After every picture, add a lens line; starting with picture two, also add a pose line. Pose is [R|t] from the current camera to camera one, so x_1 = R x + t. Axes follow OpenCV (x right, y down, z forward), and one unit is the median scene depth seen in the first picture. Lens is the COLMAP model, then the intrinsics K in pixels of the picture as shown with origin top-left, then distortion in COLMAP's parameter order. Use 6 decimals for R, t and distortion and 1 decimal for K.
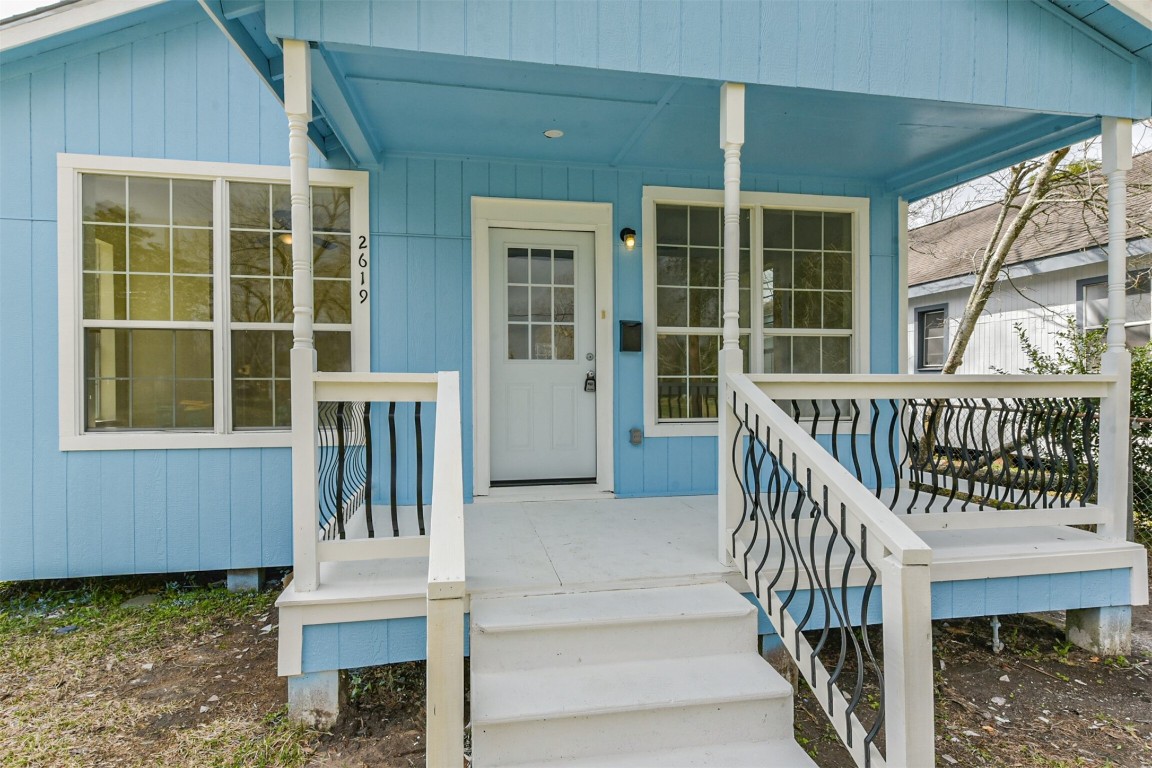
lens RADIAL K [[575.7, 0, 567.0], [0, 575.7, 380.9], [0, 0, 1]] dist [0.003234, 0.000166]
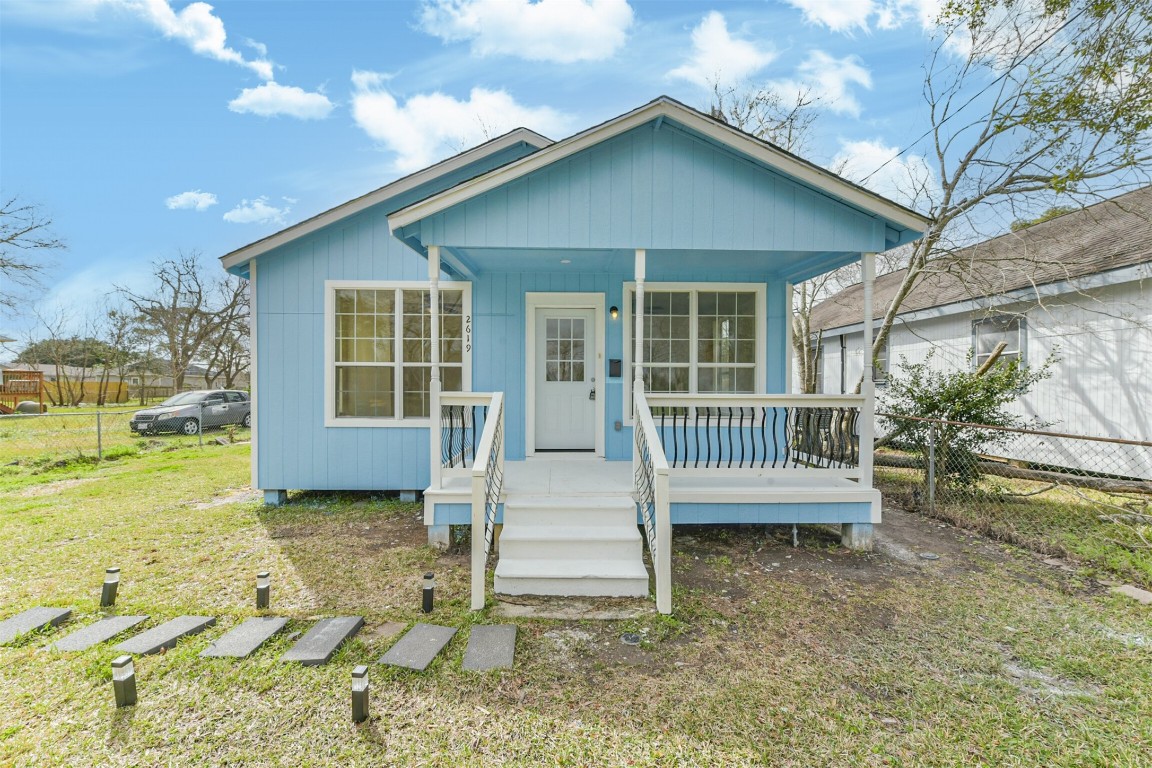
lens RADIAL K [[453.1, 0, 576.0], [0, 453.1, 384.0], [0, 0, 1]] dist [-0.011513, -0.000027]
pose [[0.989172, 0.005051, -0.146676, 0.209465], [-0.005520, 0.999981, -0.002790, -0.027668], [0.146659, 0.003570, 0.989181, -0.405358]]
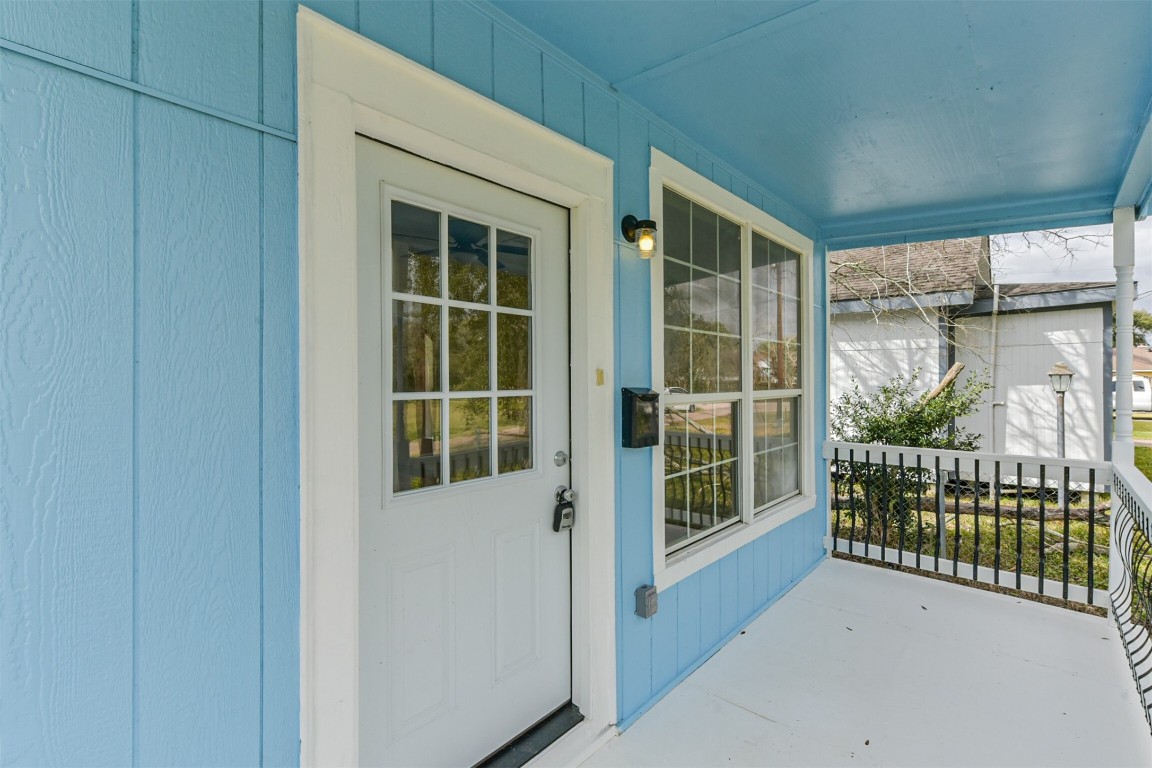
lens RADIAL K [[483.7, 0, 623.2], [0, 483.7, 376.9], [0, 0, 1]] dist [0.001610, 0.000171]
pose [[0.774070, 0.001821, 0.633098, -0.202299], [-0.000029, 0.999996, -0.002840, -0.122425], [-0.633101, 0.002180, 0.774066, 0.708698]]
